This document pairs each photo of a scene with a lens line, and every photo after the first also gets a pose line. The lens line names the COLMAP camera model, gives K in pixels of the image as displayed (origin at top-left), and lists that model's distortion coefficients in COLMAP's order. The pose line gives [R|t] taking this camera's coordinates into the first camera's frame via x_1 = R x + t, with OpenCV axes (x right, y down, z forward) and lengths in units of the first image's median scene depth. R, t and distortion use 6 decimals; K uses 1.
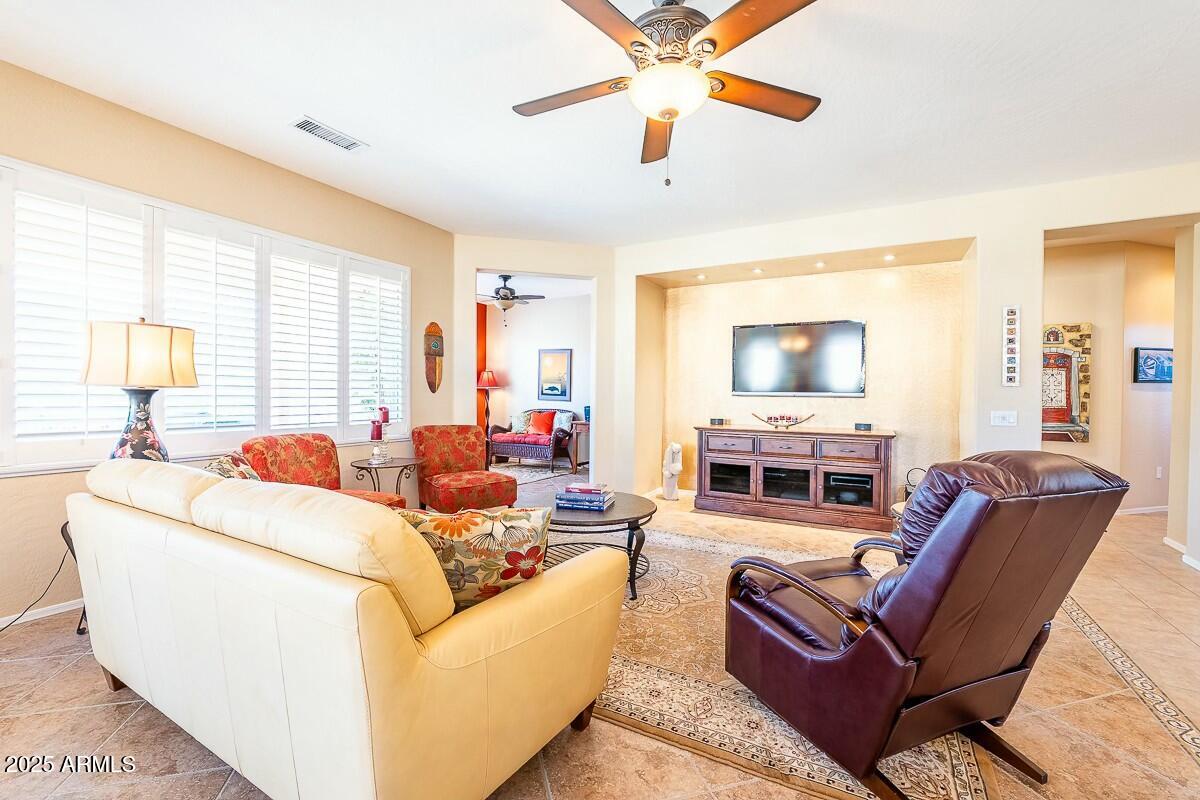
lens RADIAL K [[496.1, 0, 600.0], [0, 496.1, 400.0], [0, 0, 1]] dist [-0.012265, 0.000119]
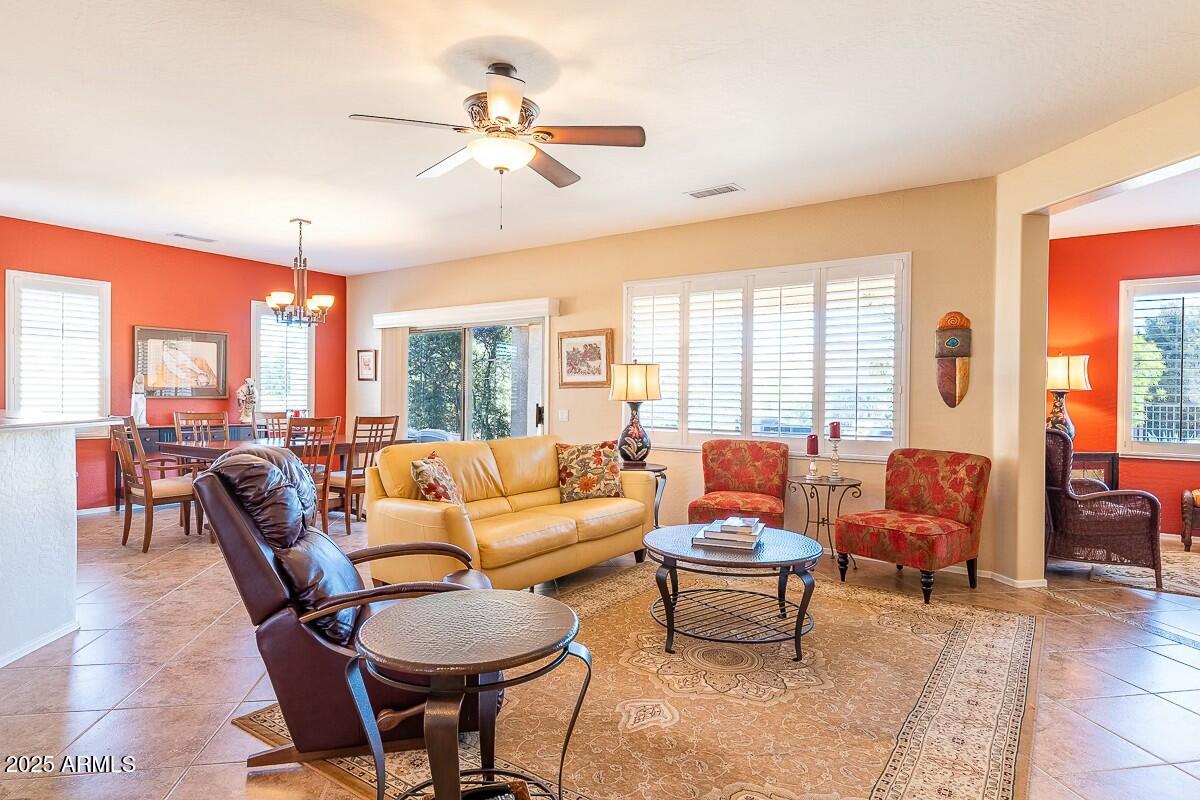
lens RADIAL K [[669.2, 0, 600.0], [0, 669.2, 400.0], [0, 0, 1]] dist [0.009253, 0.000285]
pose [[-0.110491, -0.009421, -0.993832, 0.759555], [-0.025812, 0.999645, -0.006606, -0.005352], [0.993542, 0.024923, -0.110695, 0.626361]]
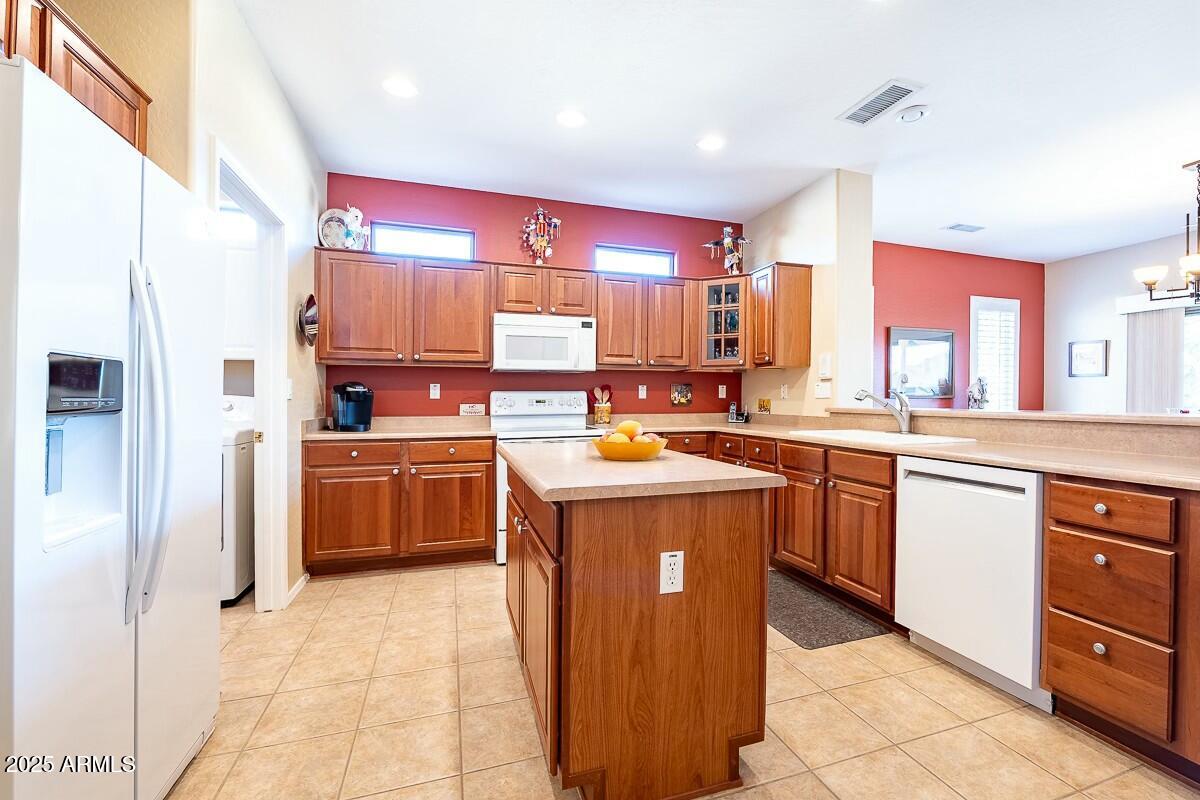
lens RADIAL K [[521.9, 0, 636.3], [0, 521.9, 400.7], [0, 0, 1]] dist [-0.013693, -0.000045]
pose [[-0.665285, -0.003572, -0.746581, 0.654085], [-0.013493, 0.999883, 0.007240, 0.011644], [0.746467, 0.014890, -0.665256, -0.247466]]
